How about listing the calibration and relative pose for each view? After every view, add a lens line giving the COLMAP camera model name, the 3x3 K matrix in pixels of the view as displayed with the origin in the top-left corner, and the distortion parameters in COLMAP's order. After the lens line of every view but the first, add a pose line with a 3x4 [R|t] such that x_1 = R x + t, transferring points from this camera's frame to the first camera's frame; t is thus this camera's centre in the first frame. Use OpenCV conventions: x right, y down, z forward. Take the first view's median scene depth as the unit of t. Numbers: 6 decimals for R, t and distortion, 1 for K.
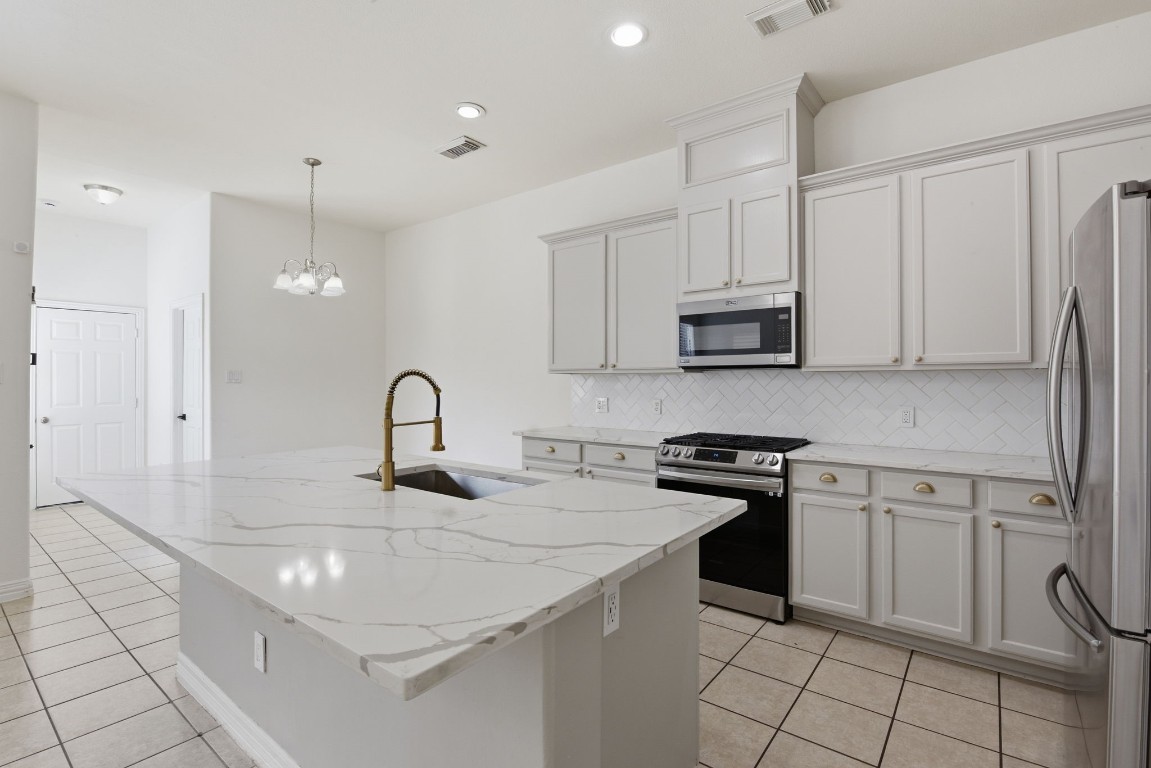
lens RADIAL K [[534.6, 0, 574.1], [0, 534.6, 372.9], [0, 0, 1]] dist [-0.005842, -0.001178]
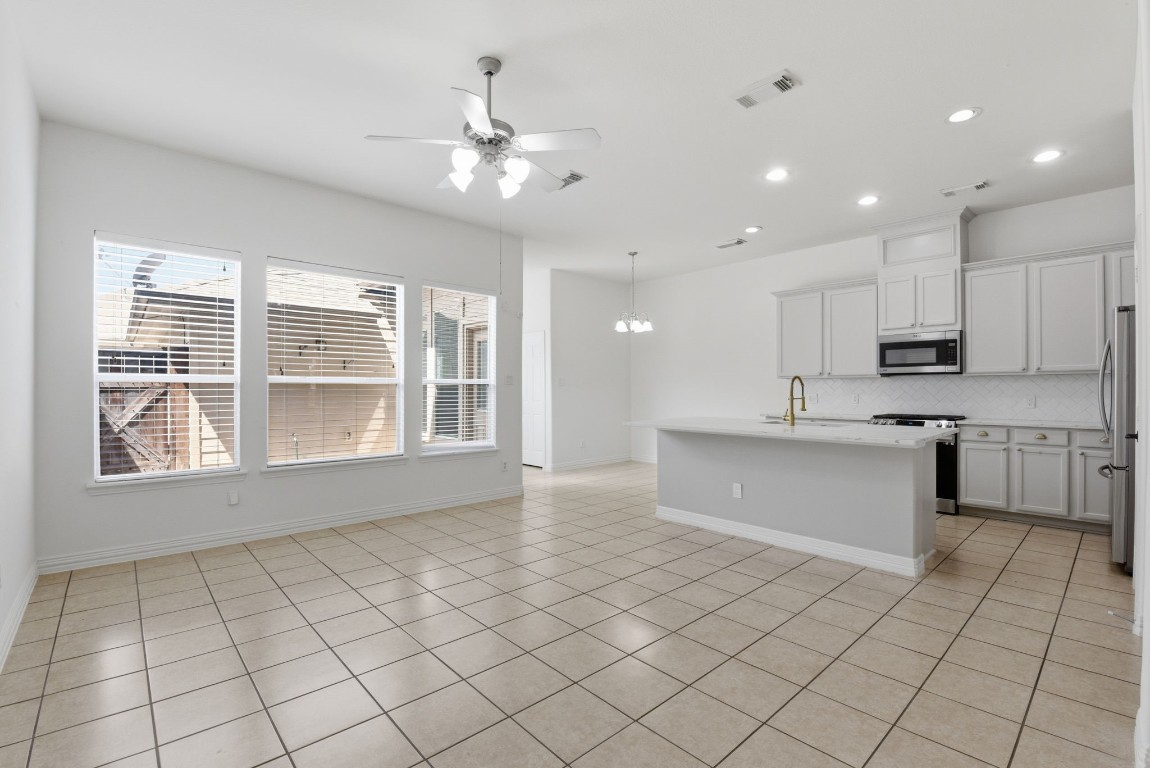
lens RADIAL K [[506.4, 0, 582.7], [0, 506.4, 385.0], [0, 0, 1]] dist [-0.001159, -0.009549]
pose [[0.986383, -0.003435, -0.164430, -0.491888], [0.005148, 0.999937, 0.009996, 0.003981], [0.164385, -0.010707, 0.986338, -0.771632]]
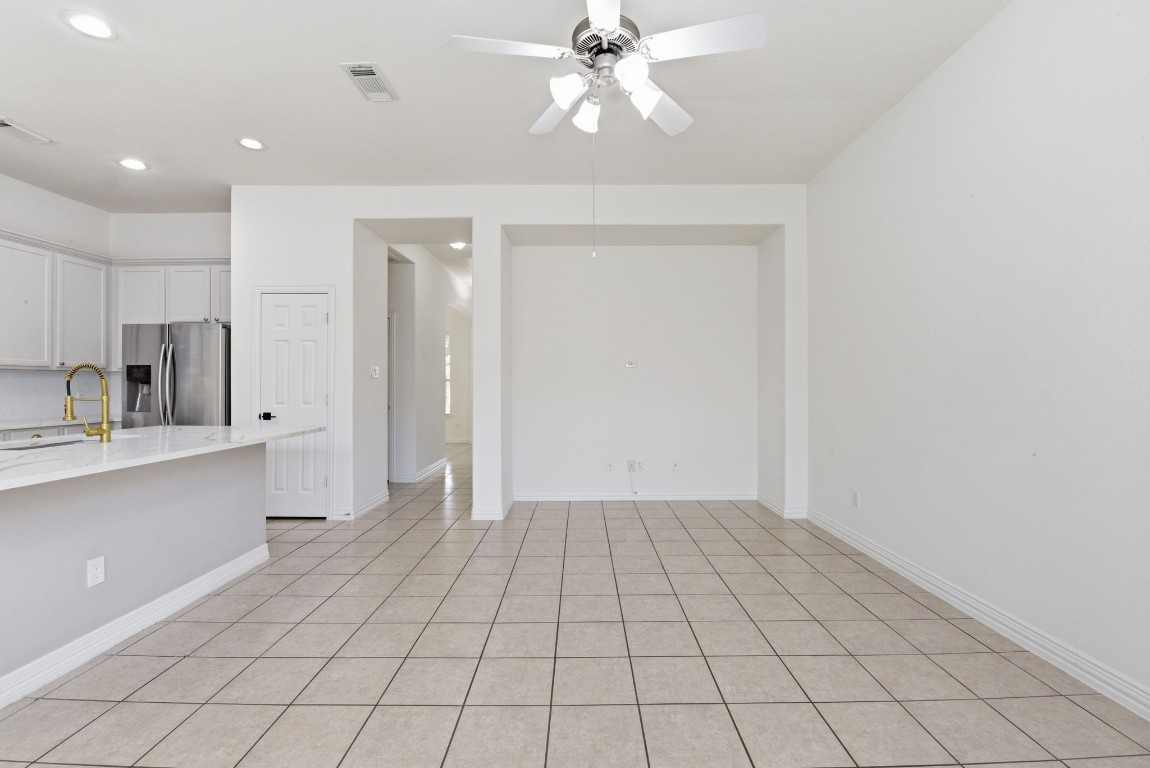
lens RADIAL K [[506.4, 0, 582.7], [0, 506.4, 385.0], [0, 0, 1]] dist [-0.001159, -0.009549]
pose [[-0.616022, -0.001484, 0.787728, -1.267455], [-0.012021, 0.999899, -0.007517, 0.026980], [-0.787637, -0.014099, -0.615978, 0.452289]]
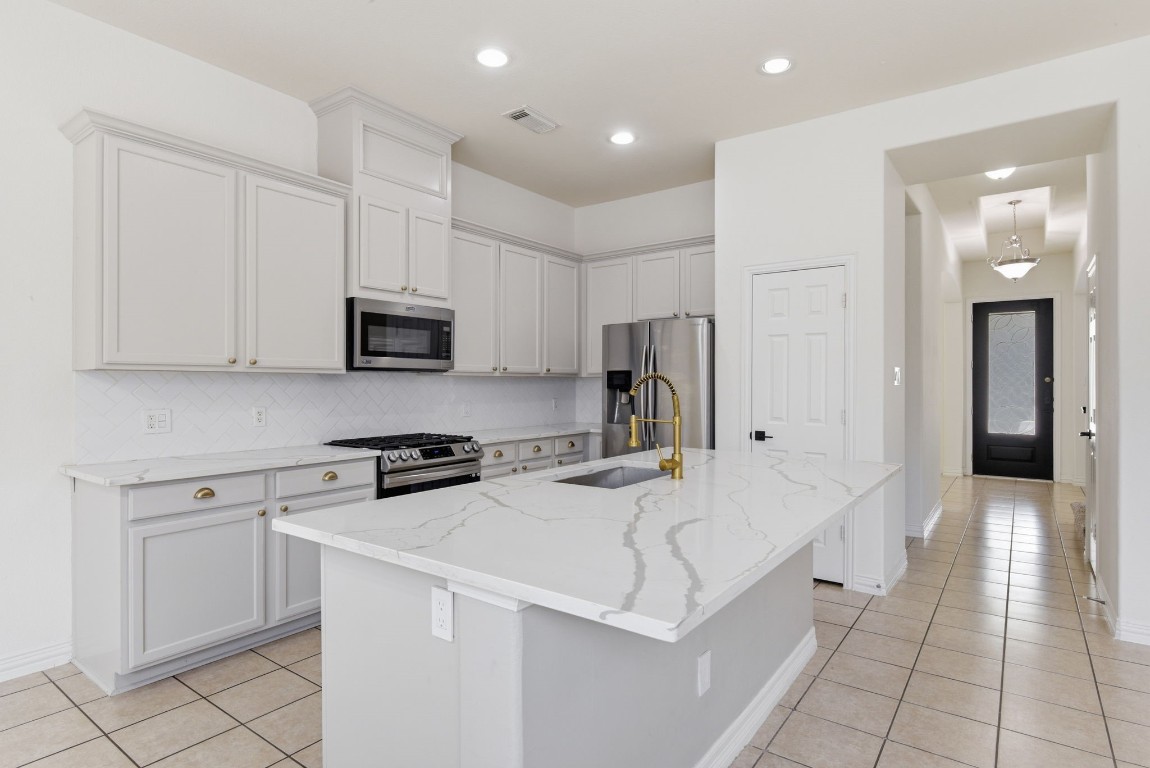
lens RADIAL K [[604.1, 0, 581.9], [0, 604.1, 383.0], [0, 0, 1]] dist [0.001600, -0.001593]
pose [[-0.032076, 0.001137, 0.999485, -0.889906], [-0.016312, 0.999866, -0.001661, 0.010959], [-0.999352, -0.016356, -0.032054, 0.690921]]
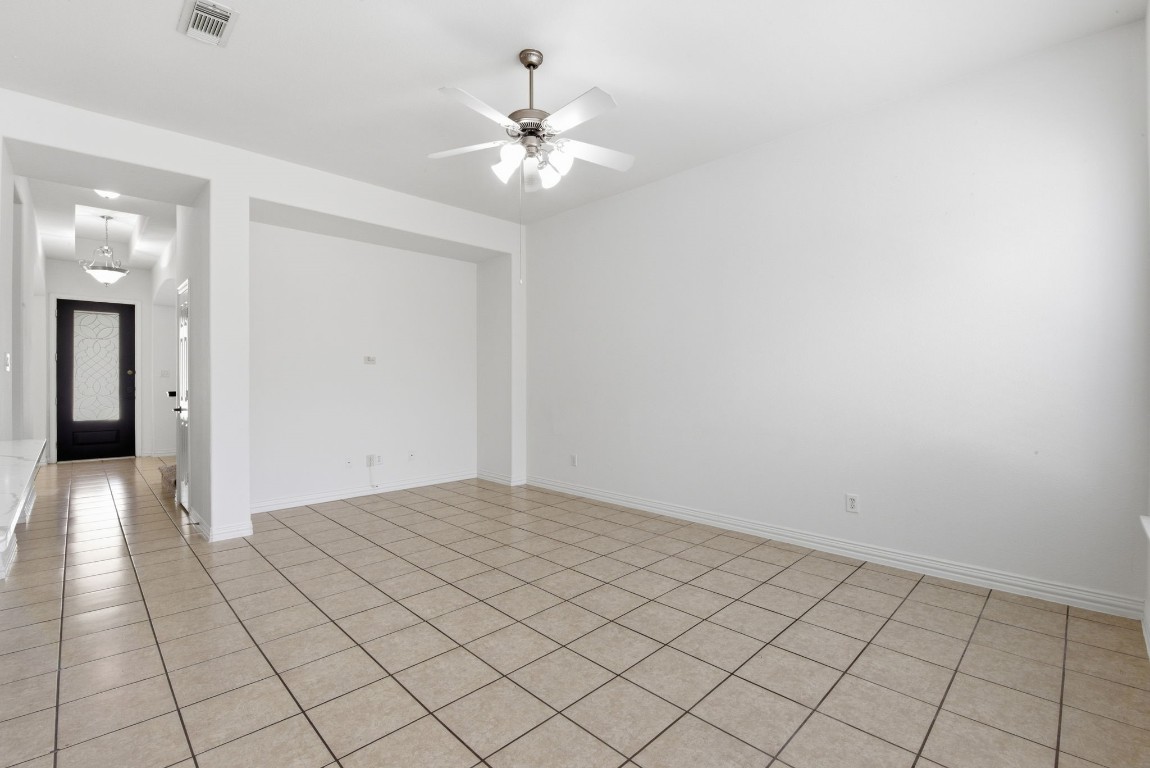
lens RADIAL K [[506.4, 0, 582.7], [0, 506.4, 385.0], [0, 0, 1]] dist [-0.001159, -0.009549]
pose [[-0.992756, -0.002016, 0.120134, -0.973629], [-0.002972, 0.999965, -0.007781, 0.036087], [-0.120114, -0.008081, -0.992727, 0.880972]]
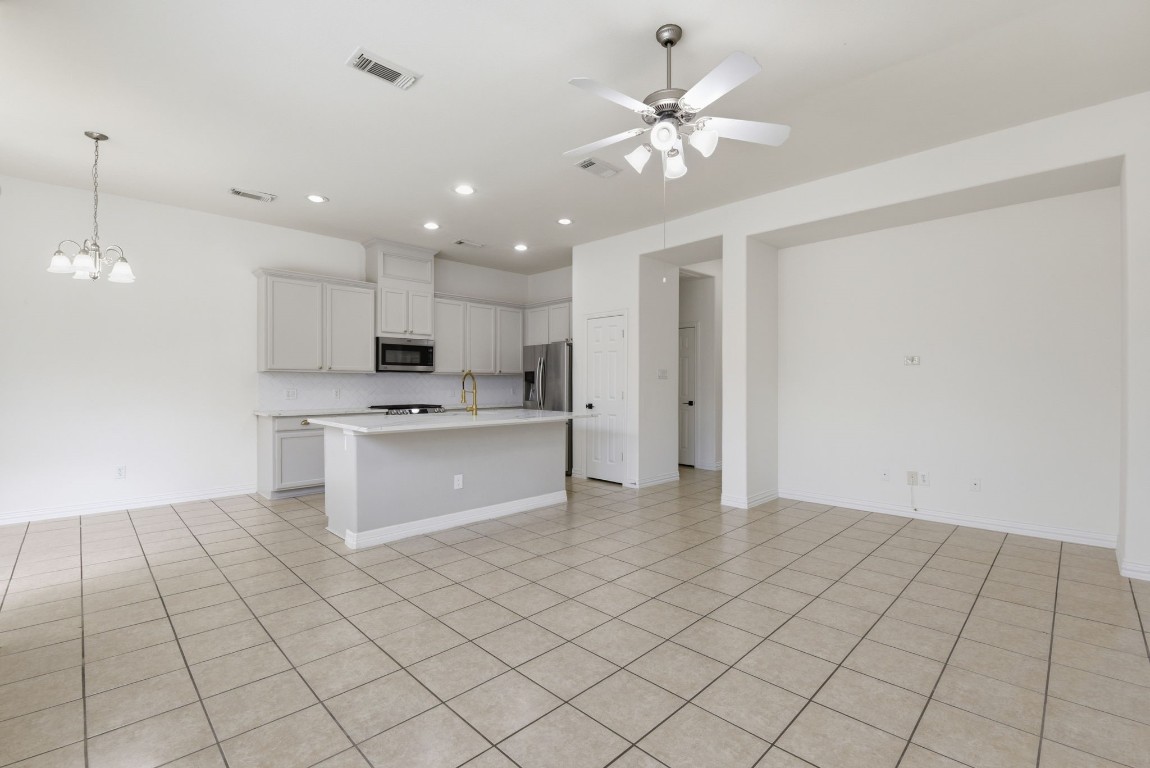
lens RADIAL K [[506.4, 0, 582.7], [0, 506.4, 385.0], [0, 0, 1]] dist [-0.001159, -0.009549]
pose [[0.120712, -0.002866, 0.992683, -1.587763], [-0.016209, 0.999857, 0.004858, 0.021399], [-0.992555, -0.016677, 0.120648, 0.074397]]
